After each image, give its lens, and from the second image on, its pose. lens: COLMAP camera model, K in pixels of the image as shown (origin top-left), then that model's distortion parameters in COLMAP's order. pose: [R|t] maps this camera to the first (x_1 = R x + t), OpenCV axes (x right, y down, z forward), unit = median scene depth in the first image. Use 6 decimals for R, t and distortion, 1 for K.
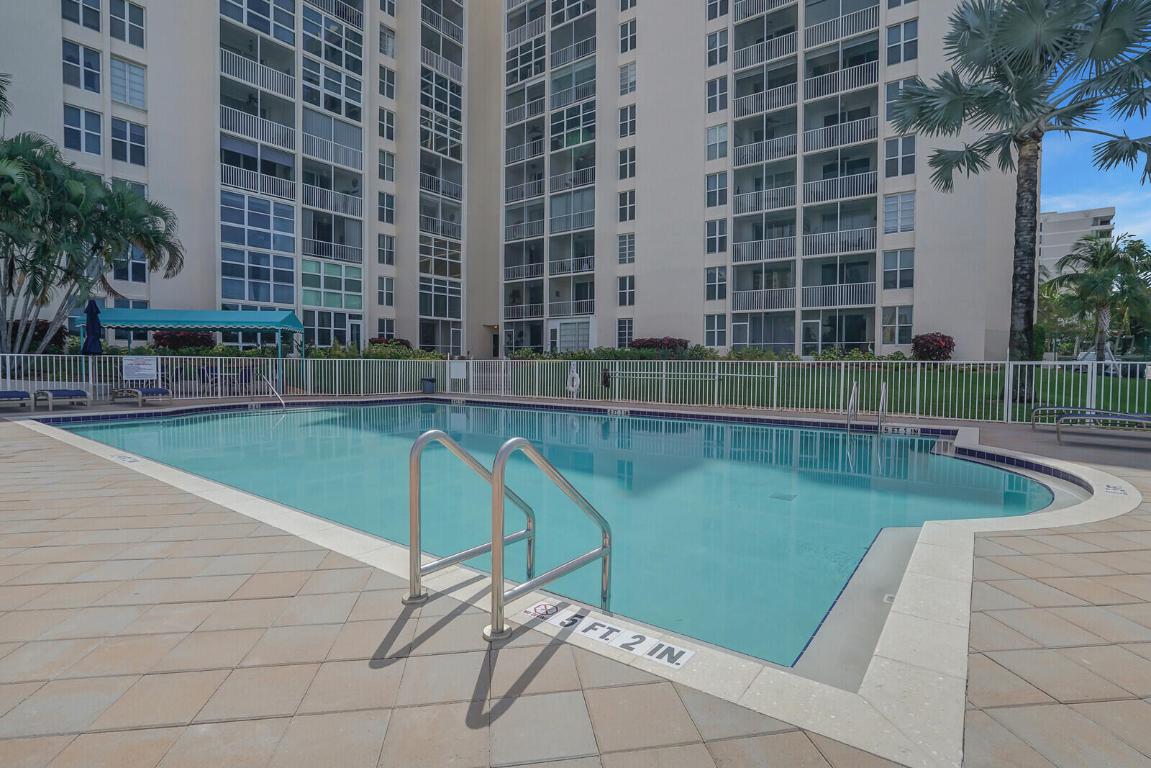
lens RADIAL K [[562.8, 0, 569.5], [0, 562.8, 382.5], [0, 0, 1]] dist [-0.038689, 0.015107]
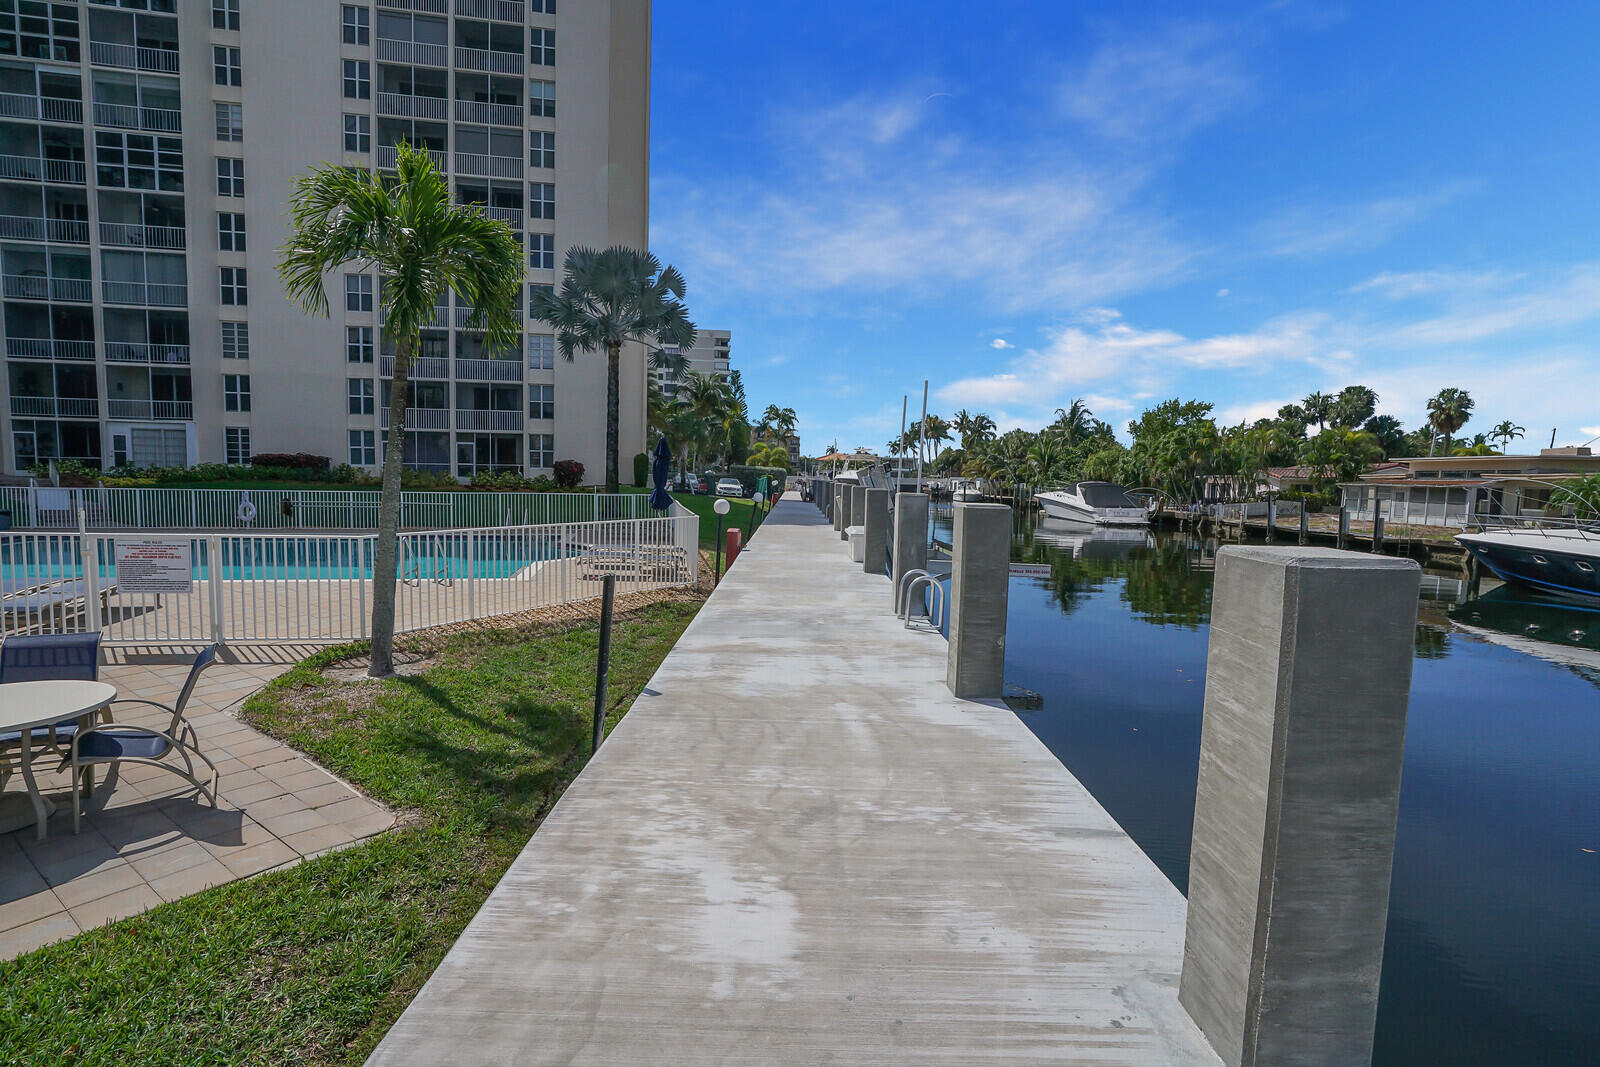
lens RADIAL K [[782.3, 0, 791.7], [0, 782.3, 531.4], [0, 0, 1]] dist [-0.038689, 0.015107]
pose [[0.678151, -0.046937, 0.733423, -0.197087], [0.010844, 0.998489, 0.053873, -0.016258], [-0.734843, -0.028580, 0.677635, -0.377642]]
